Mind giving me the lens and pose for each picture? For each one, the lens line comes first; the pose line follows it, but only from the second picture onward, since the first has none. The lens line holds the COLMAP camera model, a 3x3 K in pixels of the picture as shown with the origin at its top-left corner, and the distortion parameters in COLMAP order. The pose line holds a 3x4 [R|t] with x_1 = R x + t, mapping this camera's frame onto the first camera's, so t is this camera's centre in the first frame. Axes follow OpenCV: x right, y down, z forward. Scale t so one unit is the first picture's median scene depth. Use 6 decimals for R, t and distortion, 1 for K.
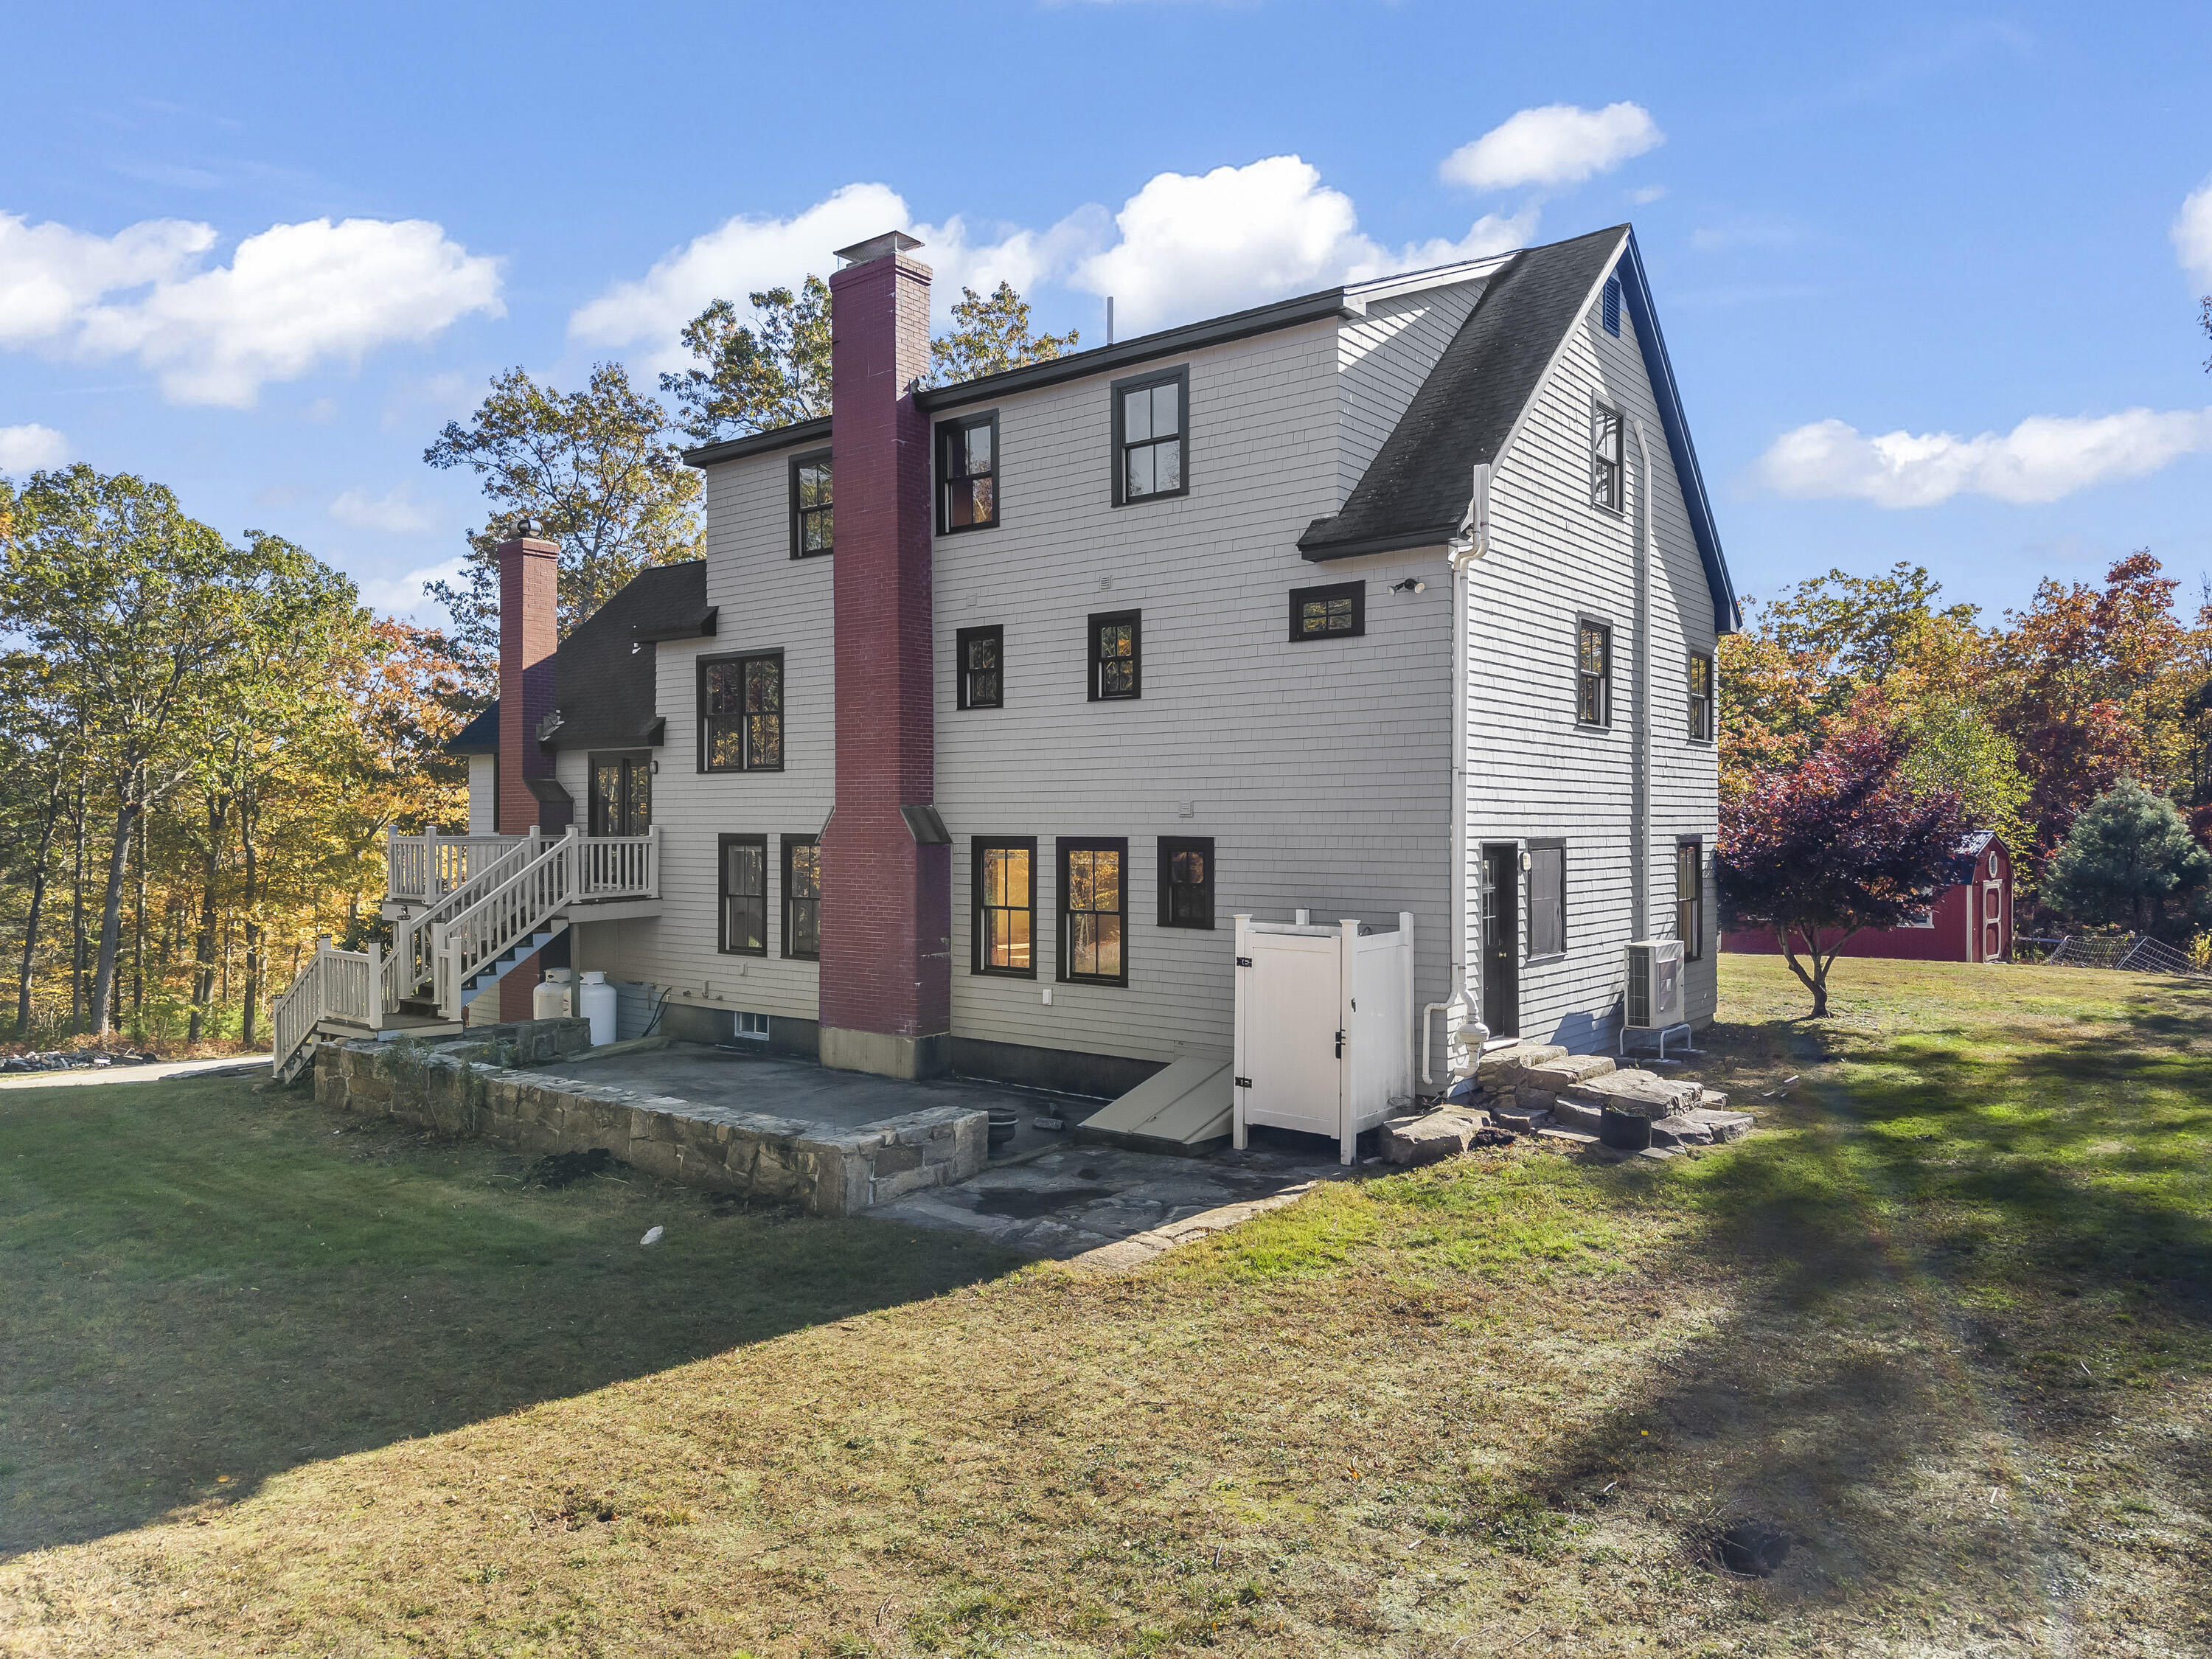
lens RADIAL K [[1521.2, 0, 1113.8], [0, 1521.2, 826.8], [0, 0, 1]] dist [0.013705, -0.026419]
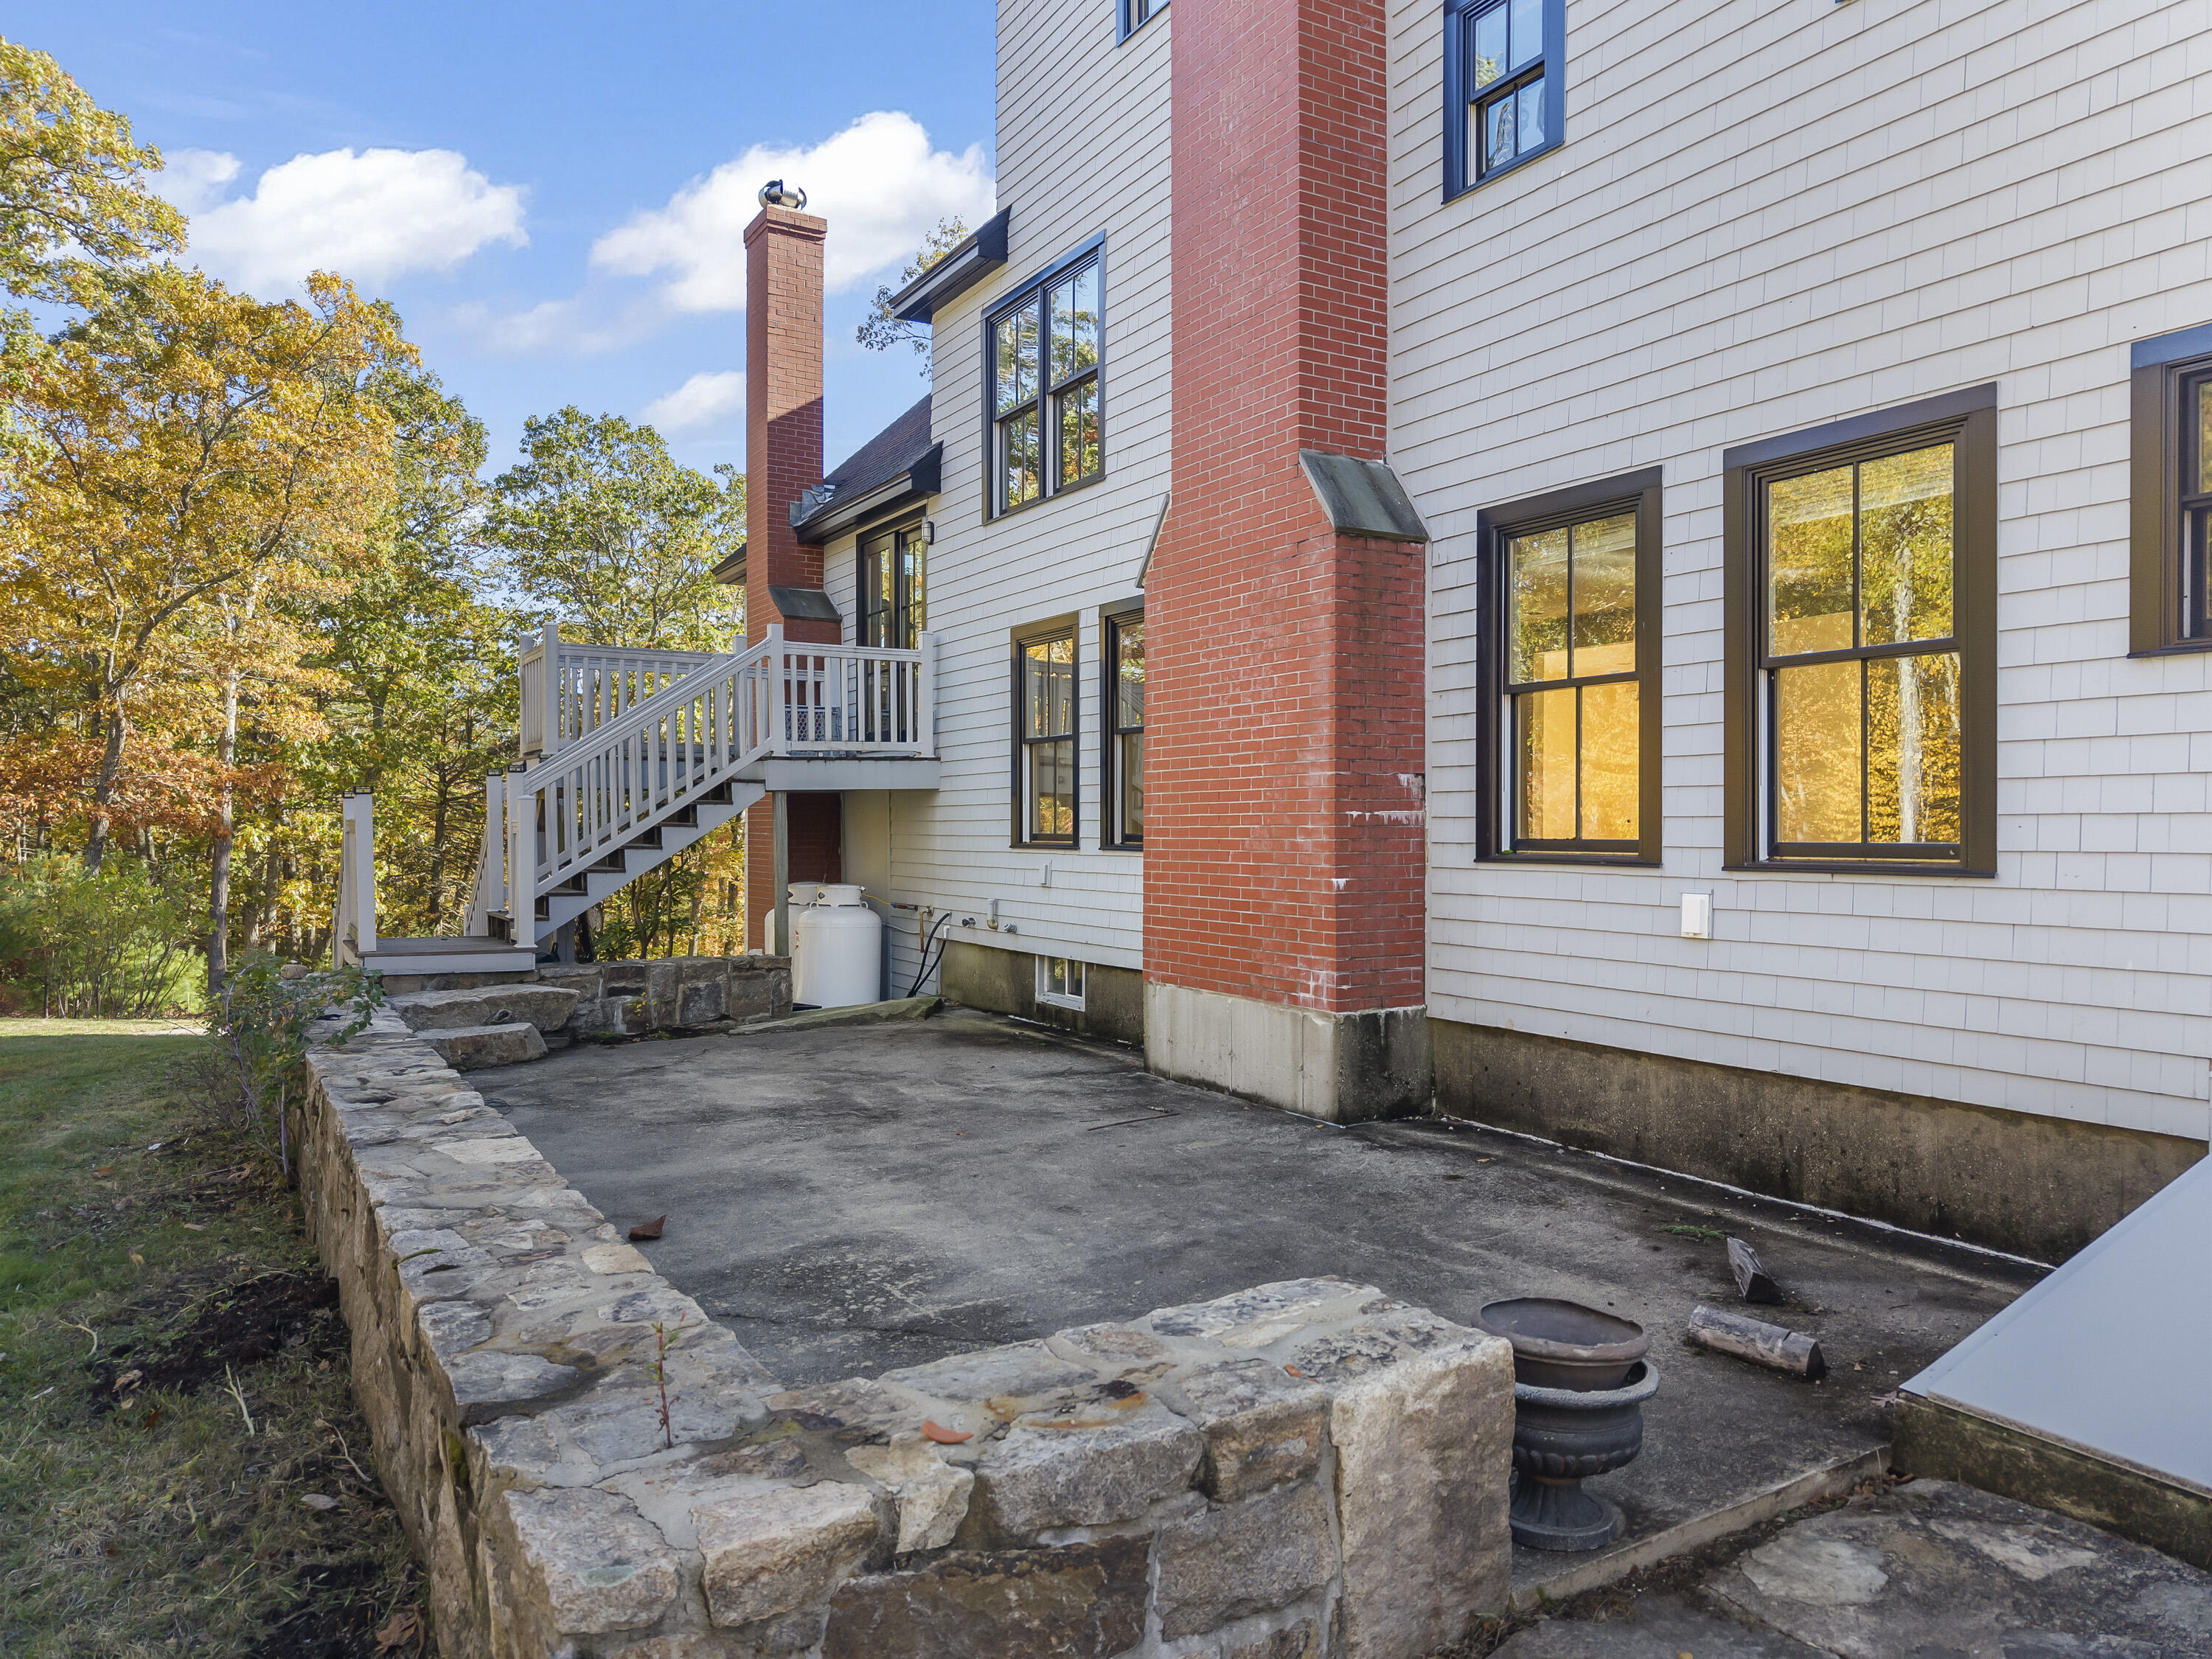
lens RADIAL K [[1480.1, 0, 1106.4], [0, 1480.1, 815.9], [0, 0, 1]] dist [0.022466, -0.012496]
pose [[0.937132, 0.003222, -0.348959, -0.048055], [-0.007089, 0.999927, -0.009806, 0.088346], [0.348902, 0.011663, 0.937087, 0.595043]]
